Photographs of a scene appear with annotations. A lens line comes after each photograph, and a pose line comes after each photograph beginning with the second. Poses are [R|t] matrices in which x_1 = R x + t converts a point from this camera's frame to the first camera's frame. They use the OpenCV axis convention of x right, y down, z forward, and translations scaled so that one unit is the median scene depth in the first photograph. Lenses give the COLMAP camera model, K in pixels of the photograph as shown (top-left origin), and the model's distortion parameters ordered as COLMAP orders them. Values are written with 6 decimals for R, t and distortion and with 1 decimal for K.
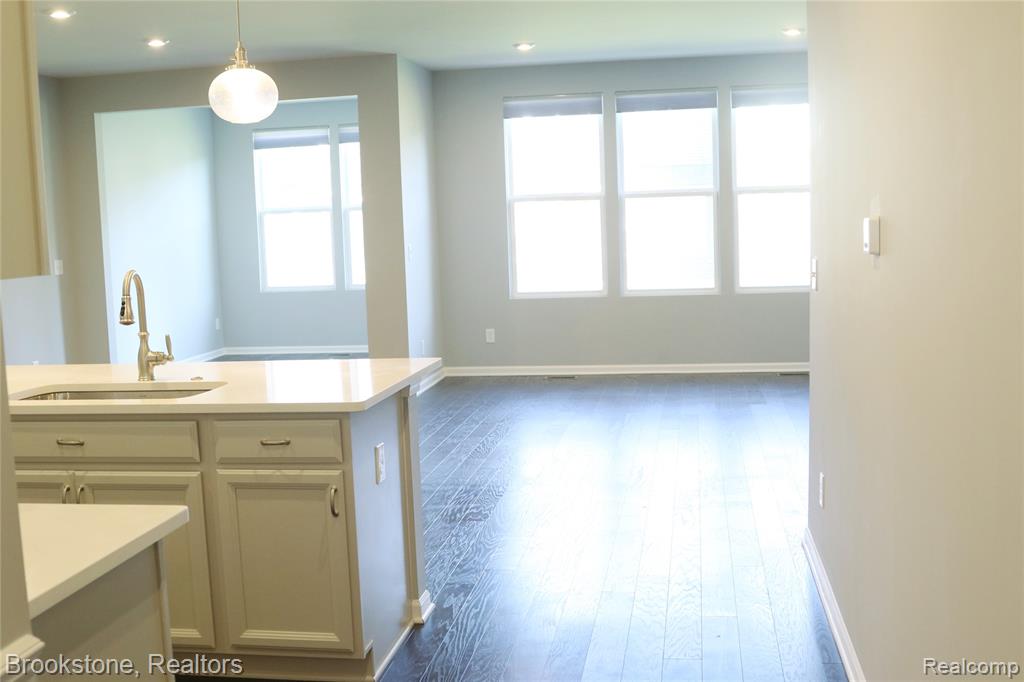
lens RADIAL K [[1120.3, 0, 519.1], [0, 1120.3, 338.3], [0, 0, 1]] dist [-0.105143, 0.000000]
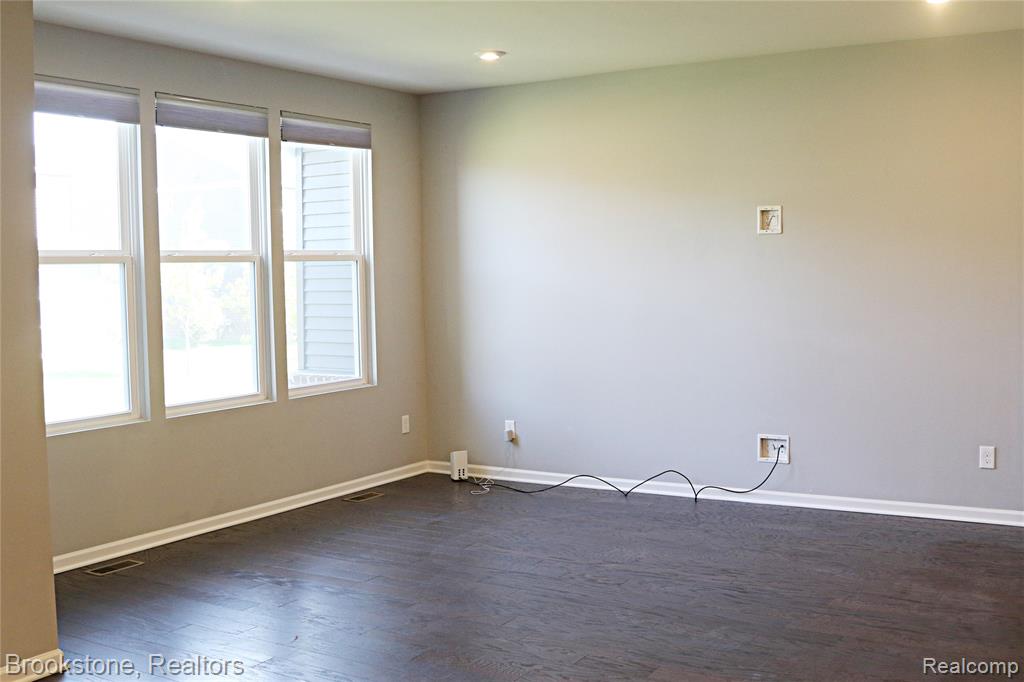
lens RADIAL K [[1120.3, 0, 512.5], [0, 1120.3, 339.4], [0, 0, 1]] dist [-0.105143, 0.000000]
pose [[0.386287, -0.030136, 0.921886, -0.401409], [0.106123, 0.994281, -0.011965, -0.053767], [-0.916253, 0.102455, 0.387276, 0.579410]]
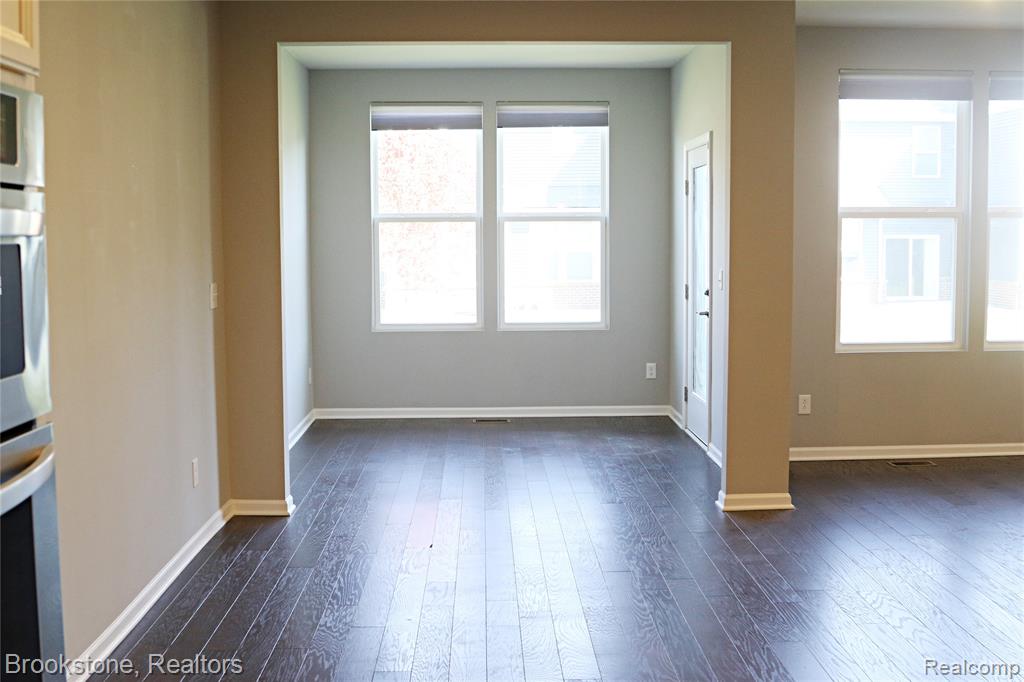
lens RADIAL K [[1120.3, 0, 506.5], [0, 1120.3, 336.4], [0, 0, 1]] dist [-0.105143, 0.000000]
pose [[0.980926, 0.011400, 0.194045, -0.354506], [-0.006831, 0.999684, -0.024197, -0.027465], [-0.194259, 0.022410, 0.980694, 0.355269]]
